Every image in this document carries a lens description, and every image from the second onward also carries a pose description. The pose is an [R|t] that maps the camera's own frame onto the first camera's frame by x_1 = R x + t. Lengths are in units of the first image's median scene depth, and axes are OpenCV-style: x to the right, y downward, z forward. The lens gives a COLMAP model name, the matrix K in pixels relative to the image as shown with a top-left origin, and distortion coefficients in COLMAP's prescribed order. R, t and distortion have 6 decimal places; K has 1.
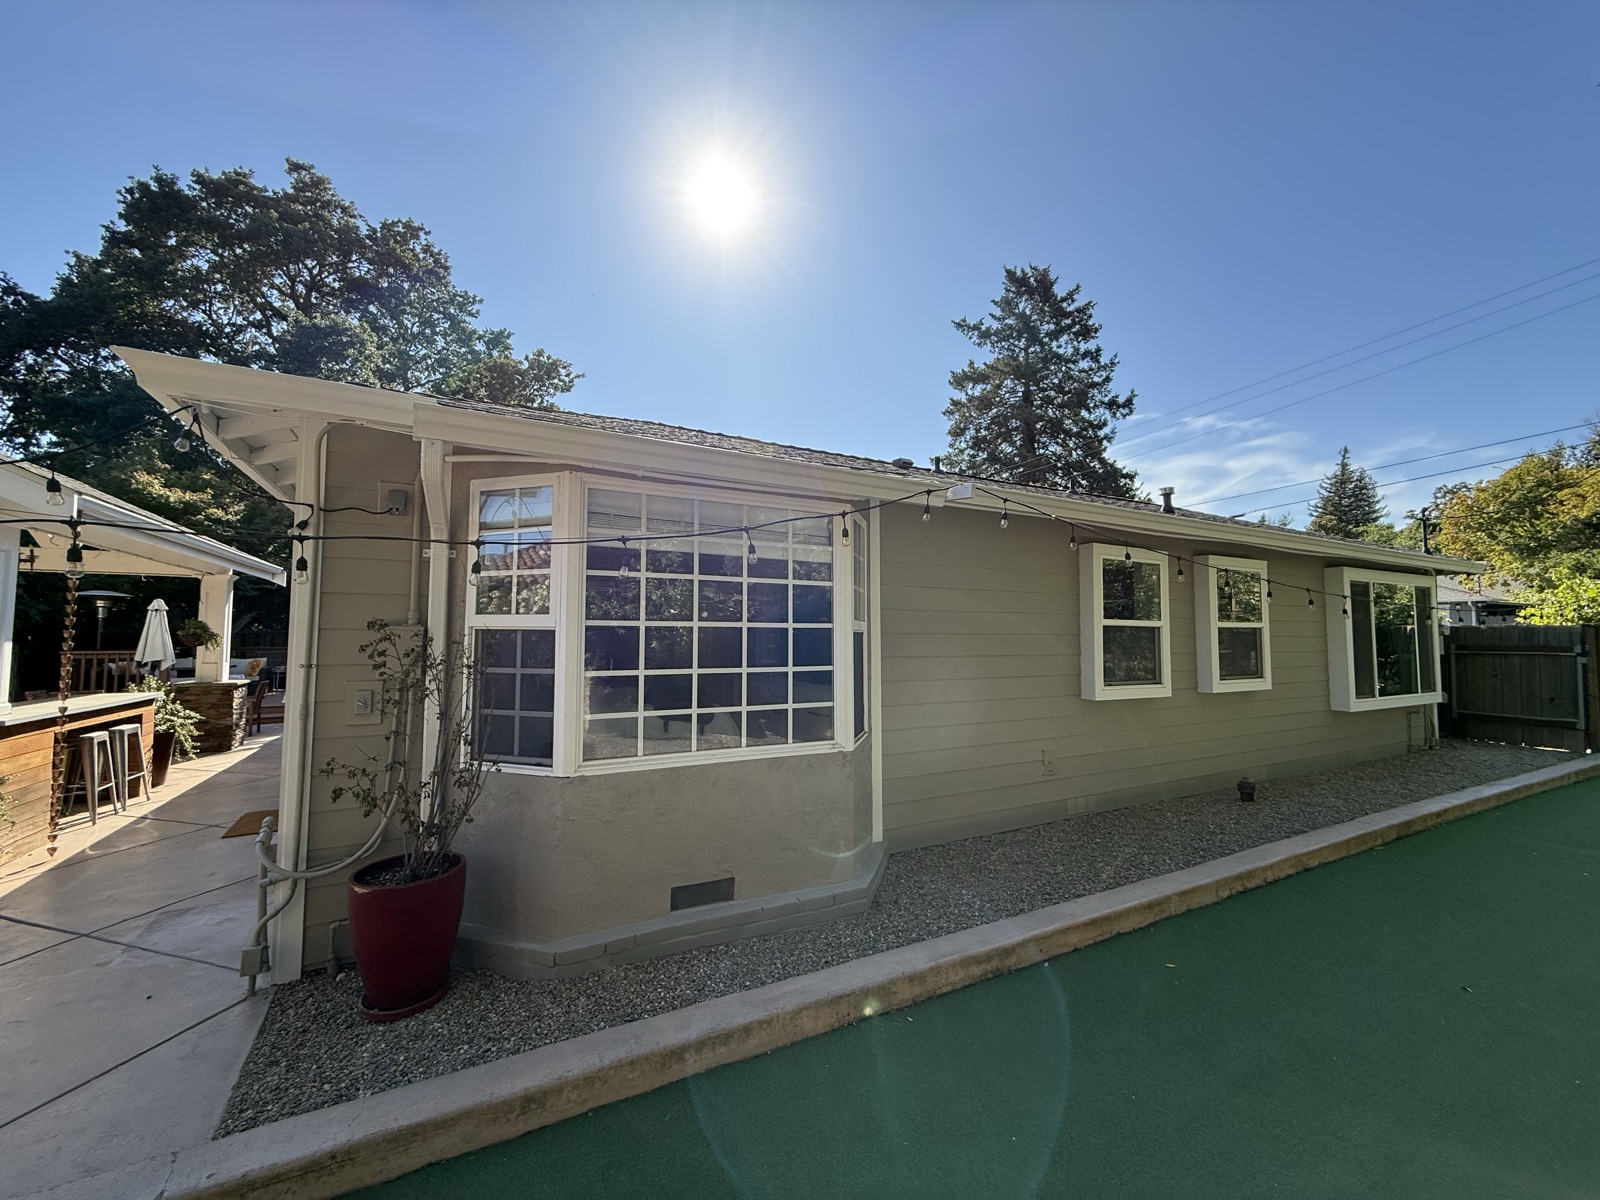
lens RADIAL K [[636.7, 0, 802.9], [0, 636.7, 602.6], [0, 0, 1]] dist [0.000346, -0.000151]
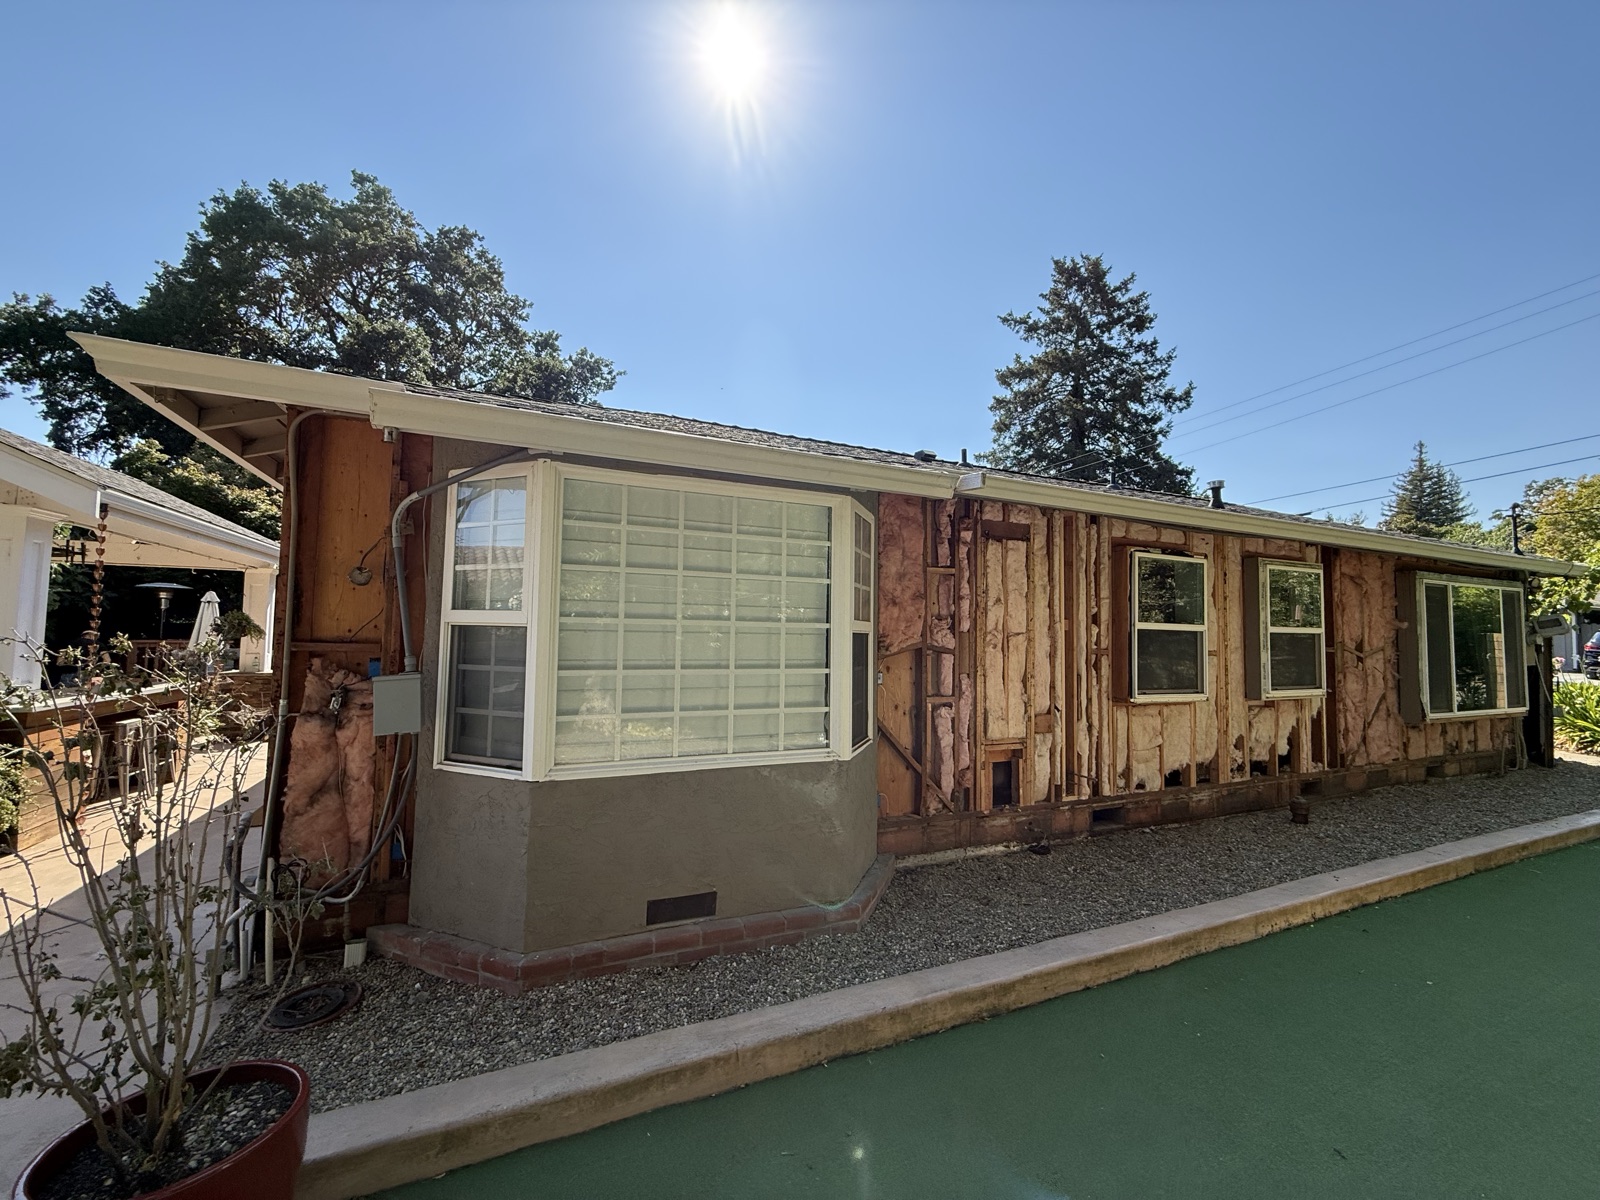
lens RADIAL K [[636.5, 0, 803.1], [0, 636.5, 599.8], [0, 0, 1]] dist [-0.000239, 0.000348]
pose [[0.997555, 0.010346, -0.069119, 0.018992], [-0.010477, 0.999944, -0.001544, 0.000007], [0.069099, 0.002264, 0.997607, 0.016067]]
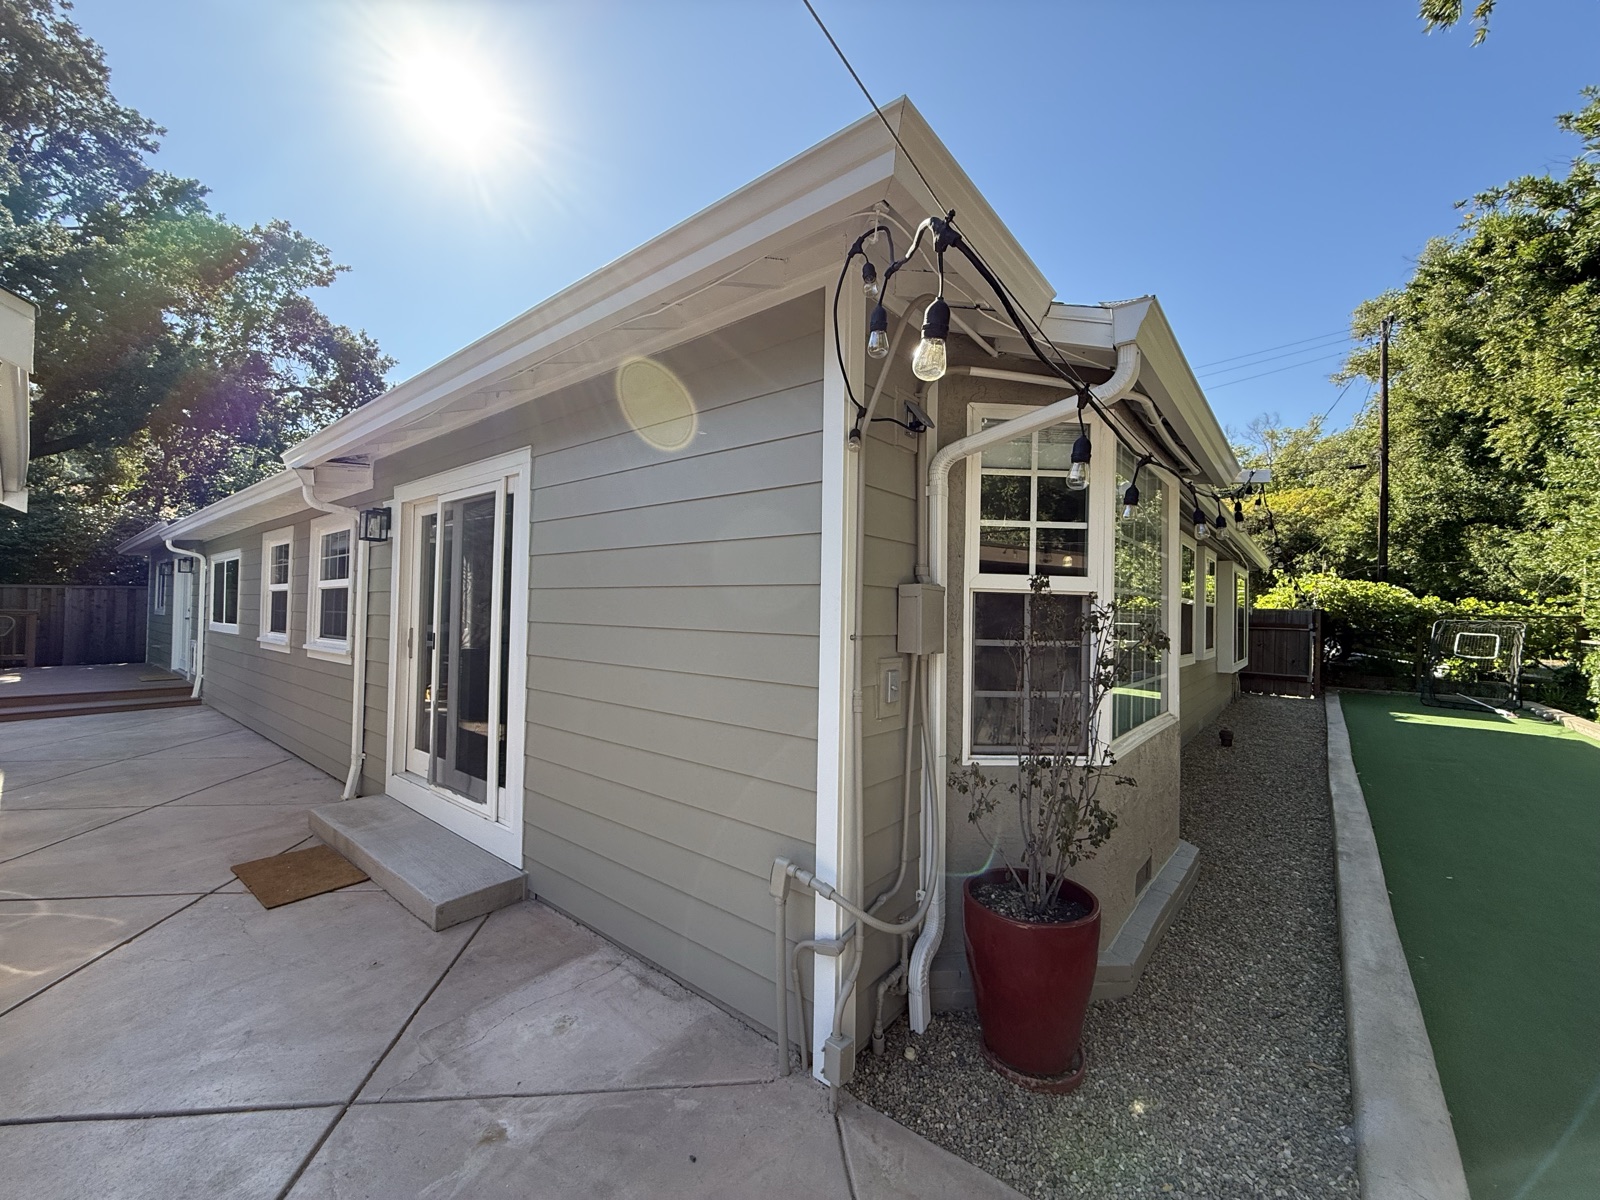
lens RADIAL K [[635.5, 0, 803.1], [0, 635.5, 600.9], [0, 0, 1]] dist [0.000964, -0.000468]
pose [[0.921878, 0.022874, 0.386804, -0.229487], [-0.038930, 0.998673, 0.033726, 0.007700], [-0.385519, -0.046149, 0.921545, 0.077675]]
